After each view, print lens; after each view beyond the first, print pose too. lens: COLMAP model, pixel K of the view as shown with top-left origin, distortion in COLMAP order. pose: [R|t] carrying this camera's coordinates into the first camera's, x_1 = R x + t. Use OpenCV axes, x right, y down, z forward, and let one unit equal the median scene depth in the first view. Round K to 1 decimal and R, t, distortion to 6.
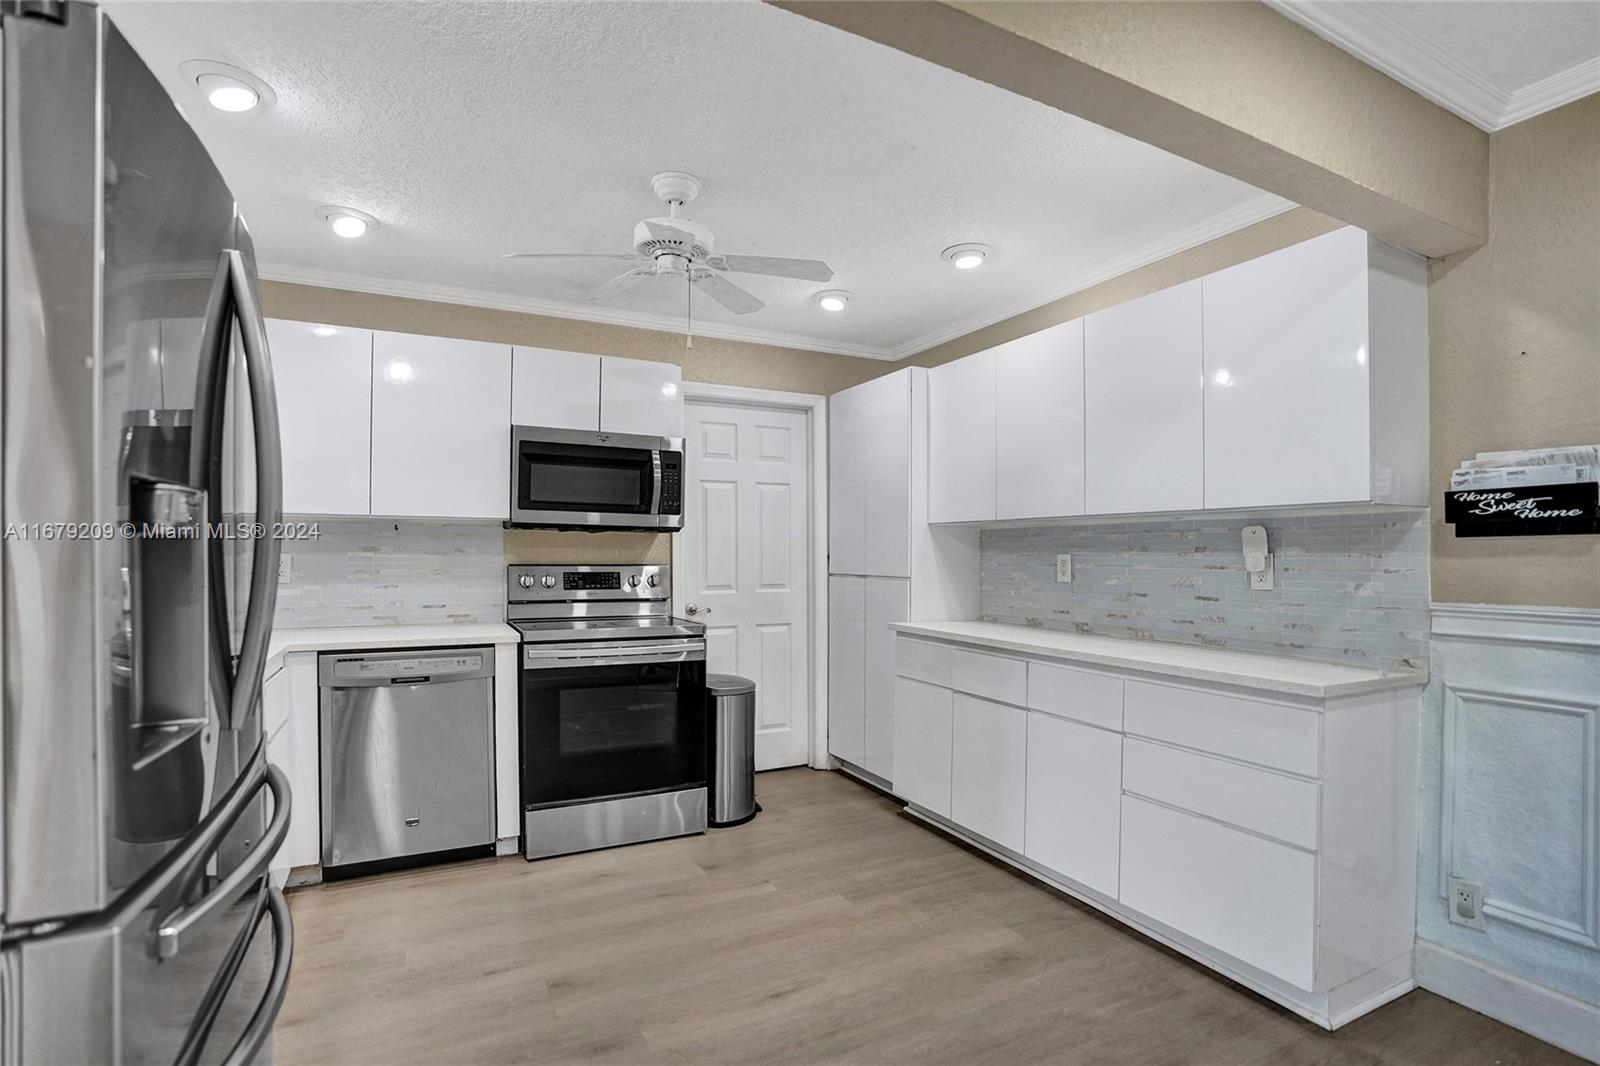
lens RADIAL K [[762.5, 0, 764.2], [0, 762.5, 552.9], [0, 0, 1]] dist [-0.064197, 0.022789]
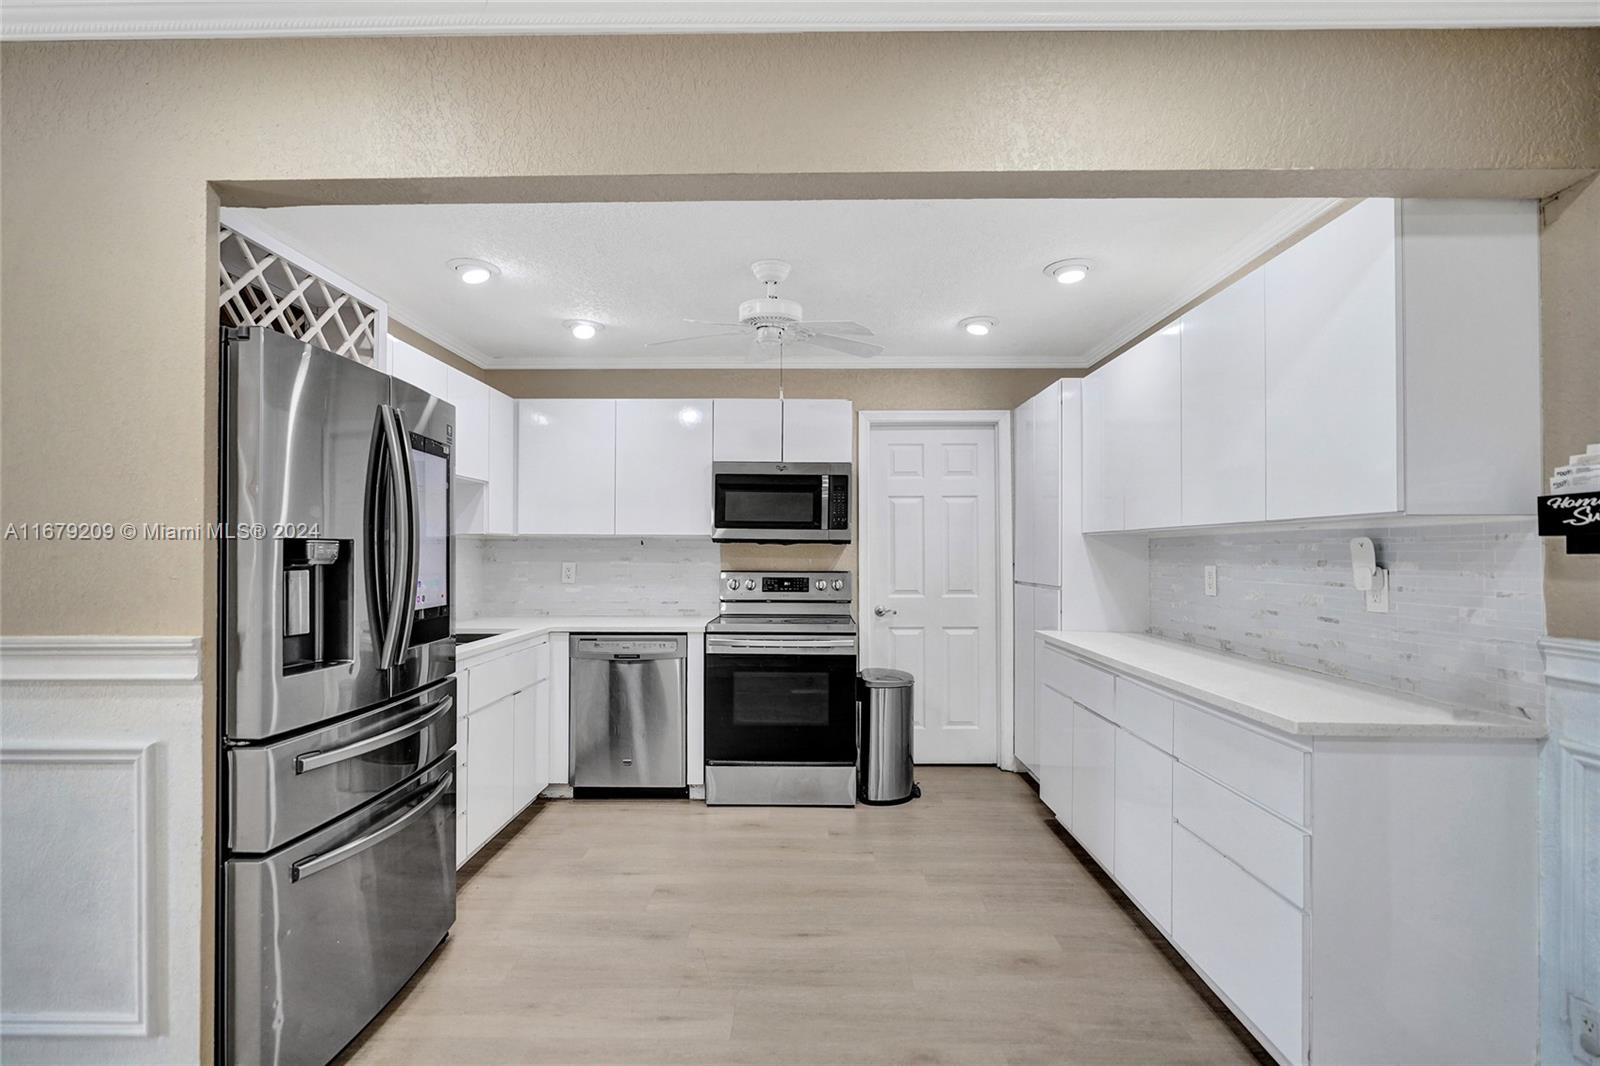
lens RADIAL K [[724.2, 0, 760.8], [0, 724.2, 543.0], [0, 0, 1]] dist [-0.012618, 0.002992]
pose [[0.882987, -0.009296, -0.469305, 0.342303], [0.002387, 0.999880, -0.015316, -0.014581], [0.469391, 0.012404, 0.882903, -0.044357]]
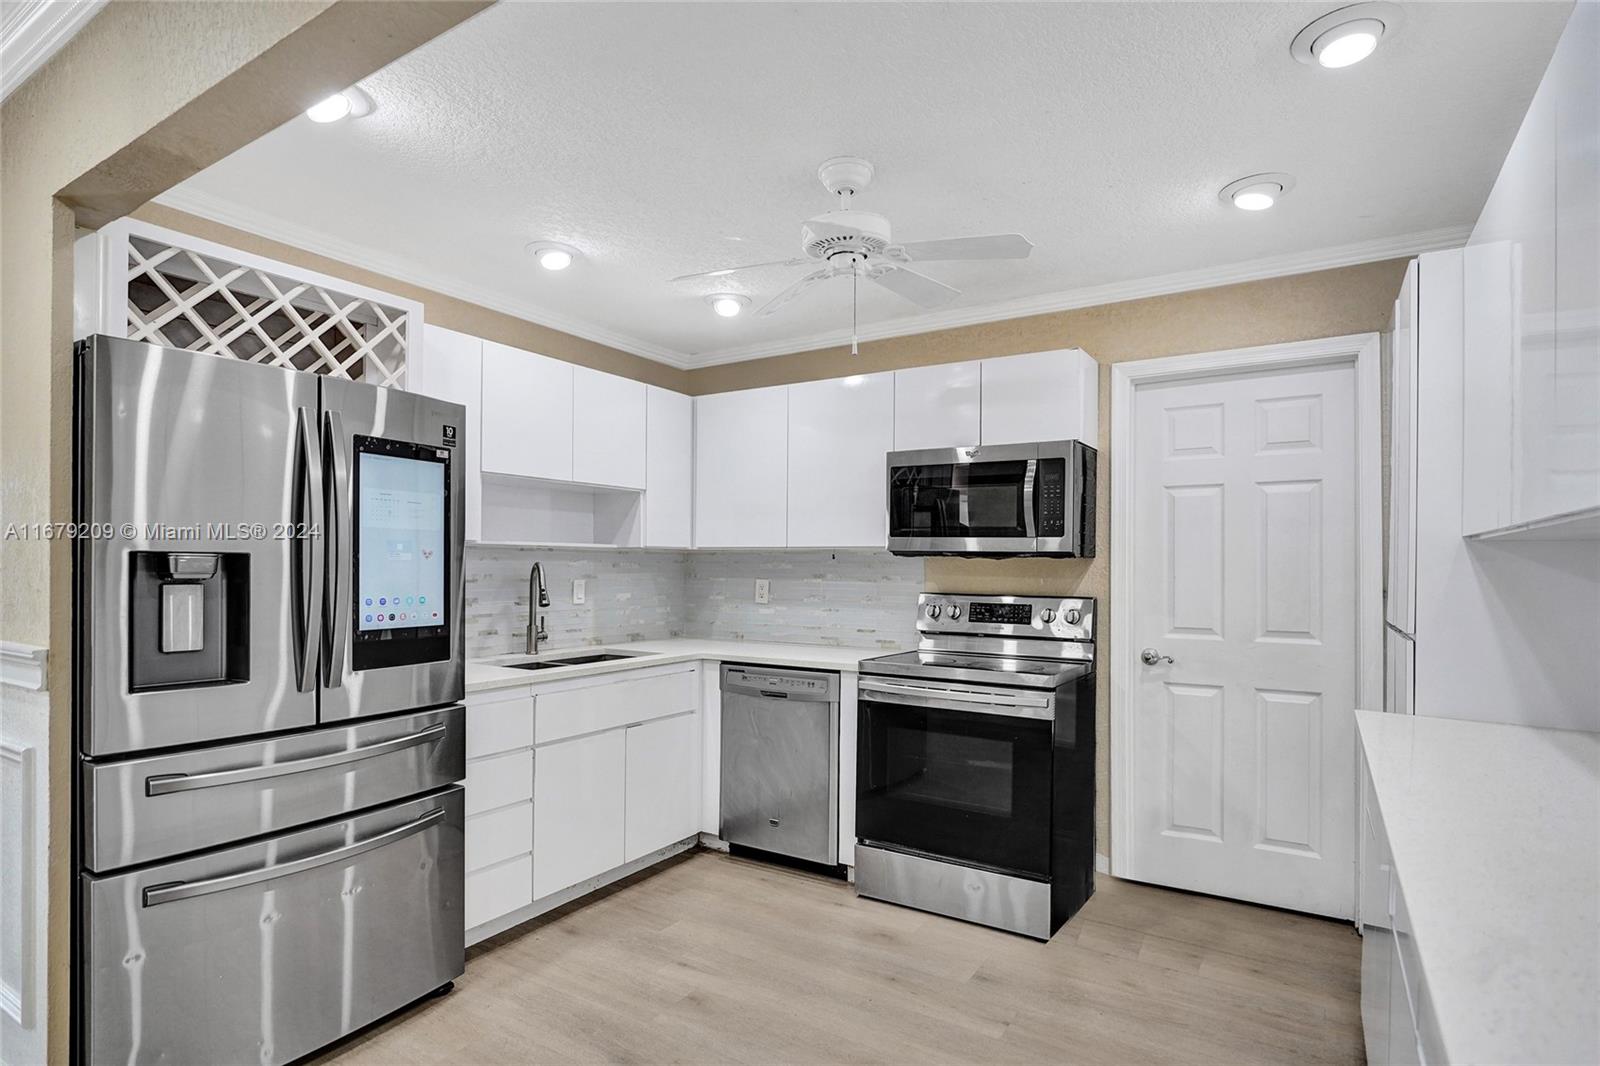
lens RADIAL K [[793.2, 0, 778.6], [0, 793.2, 564.5], [0, 0, 1]] dist [-0.009408, 0.002007]
pose [[0.534823, -0.003885, -0.844955, 0.508484], [-0.004478, 0.999962, -0.007432, -0.015330], [0.844952, 0.007759, 0.534786, 0.352453]]
